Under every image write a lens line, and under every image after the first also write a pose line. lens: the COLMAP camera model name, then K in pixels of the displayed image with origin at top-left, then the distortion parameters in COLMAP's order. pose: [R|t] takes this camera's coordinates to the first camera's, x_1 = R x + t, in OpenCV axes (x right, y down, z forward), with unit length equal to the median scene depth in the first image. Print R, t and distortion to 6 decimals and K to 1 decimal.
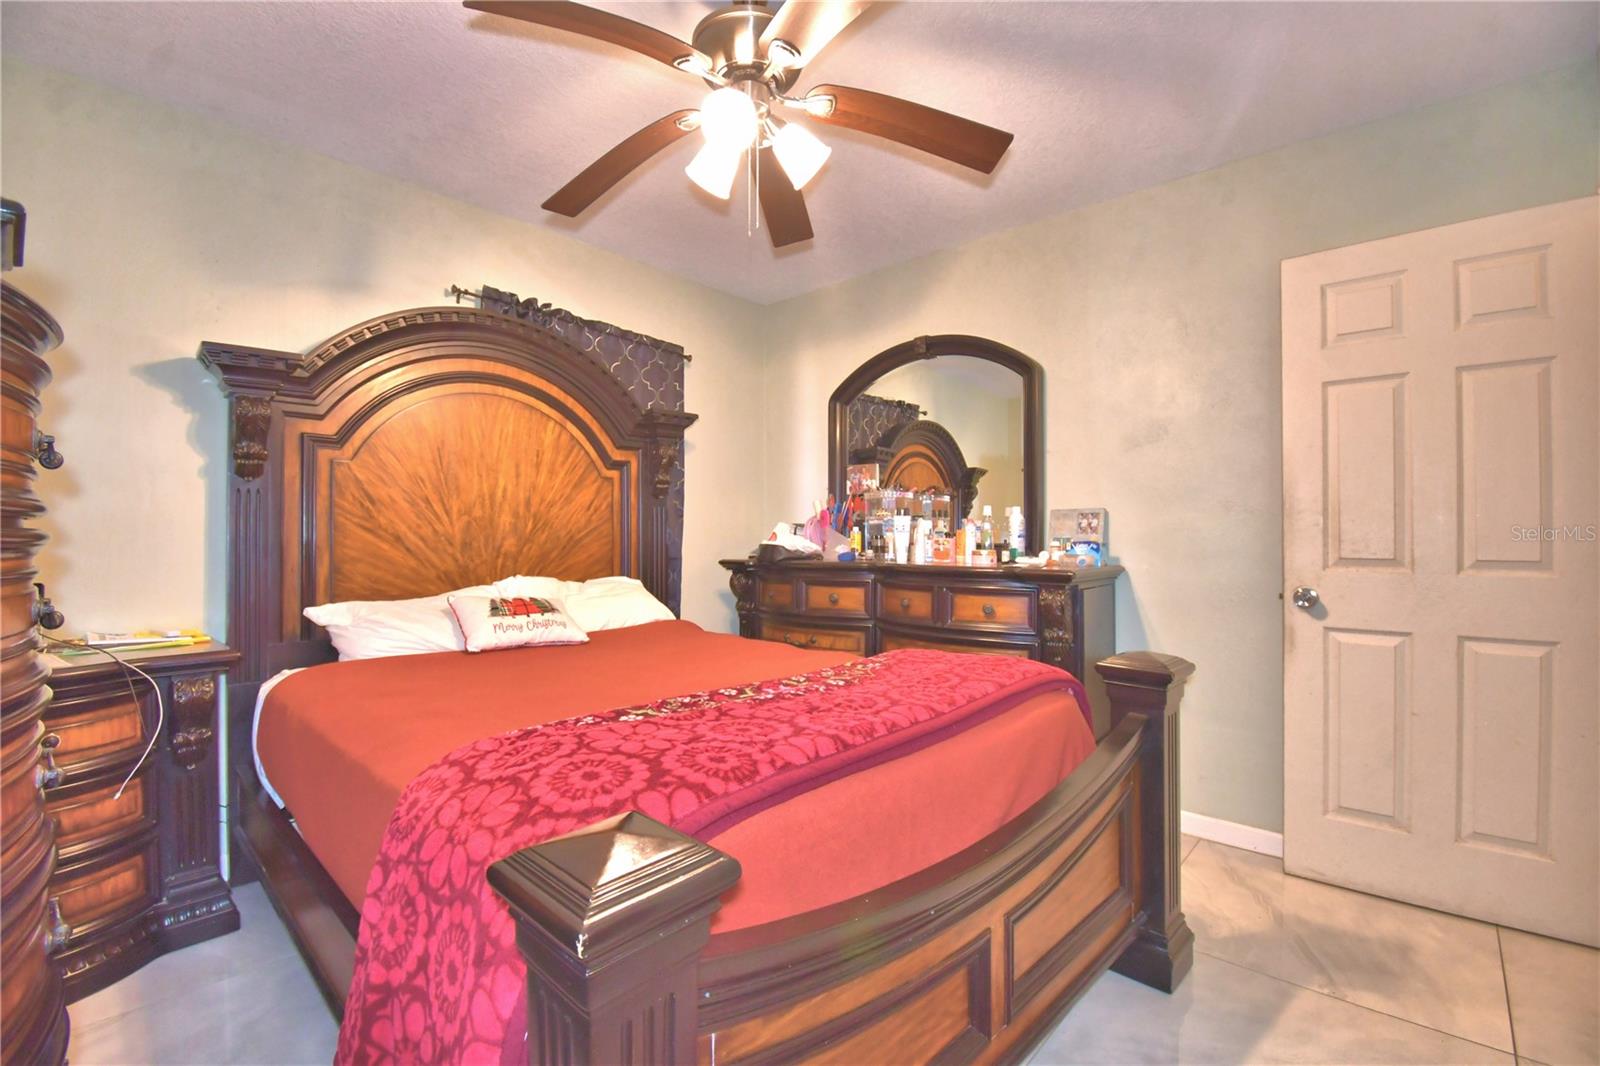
lens RADIAL K [[706.4, 0, 795.7], [0, 706.4, 535.0], [0, 0, 1]] dist [0.018727, -0.025567]
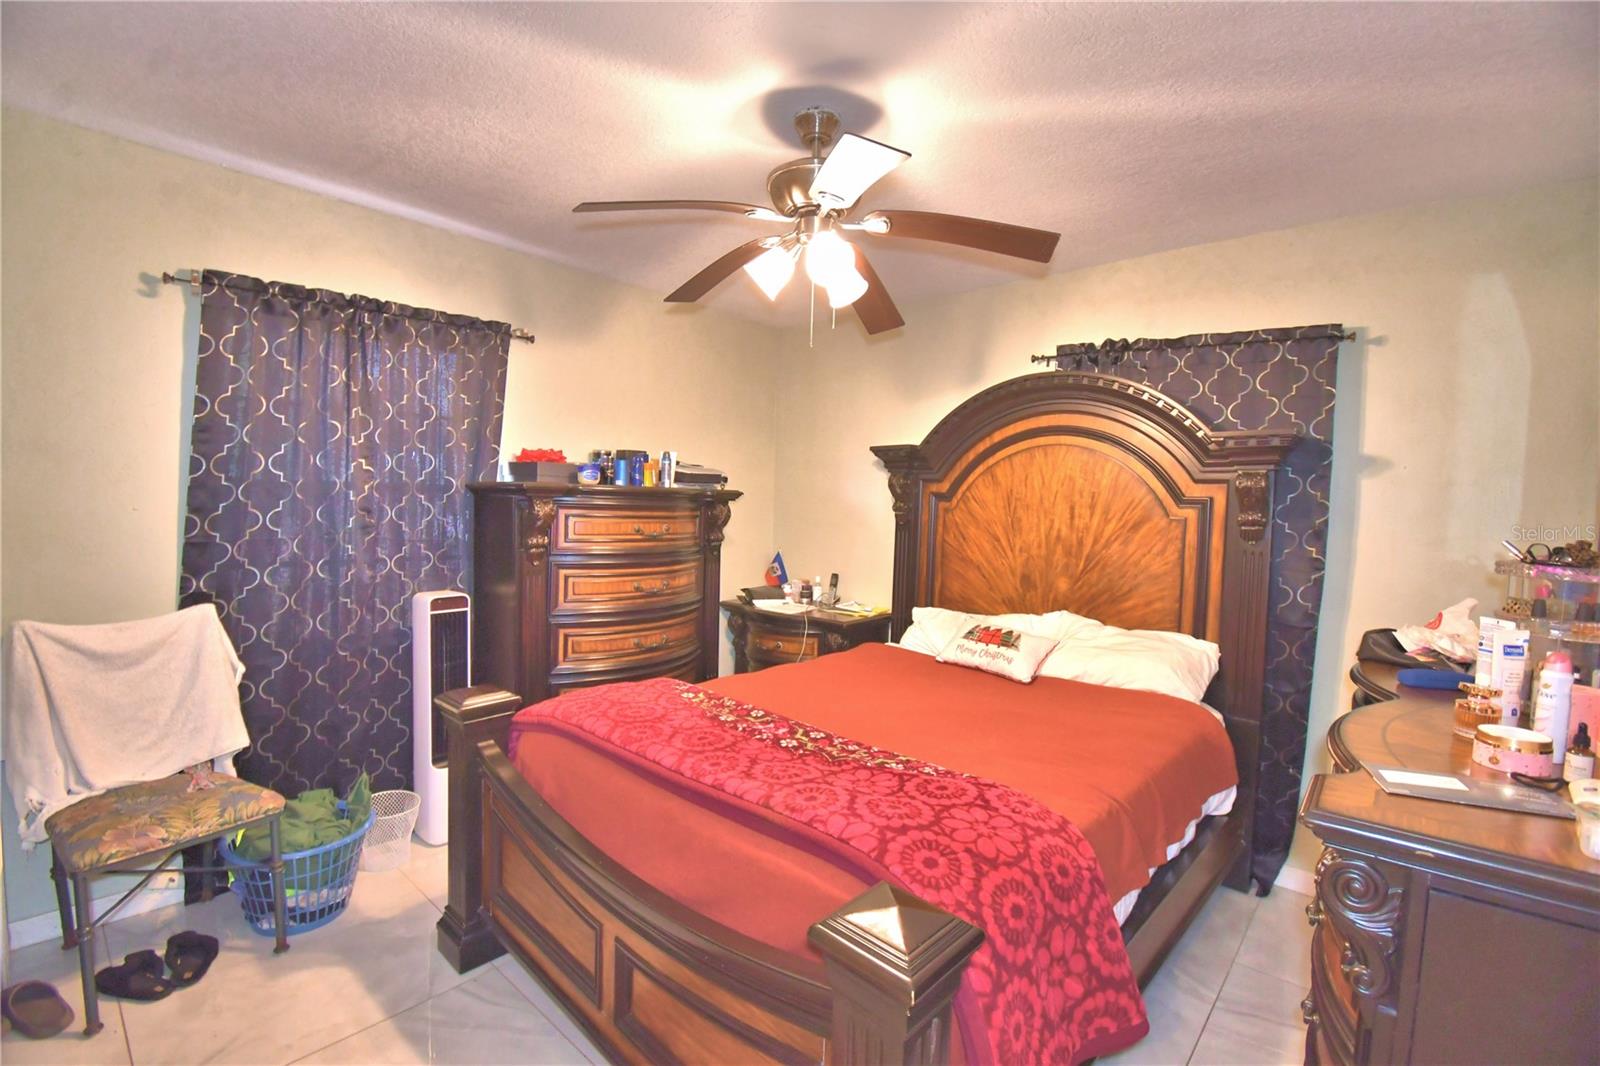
lens RADIAL K [[706.4, 0, 795.7], [0, 706.4, 535.0], [0, 0, 1]] dist [0.018727, -0.025567]
pose [[-0.006631, 0.055614, -0.998430, 0.689249], [-0.027965, 0.998051, 0.055778, -0.108459], [0.999587, 0.028291, -0.005062, 0.608738]]
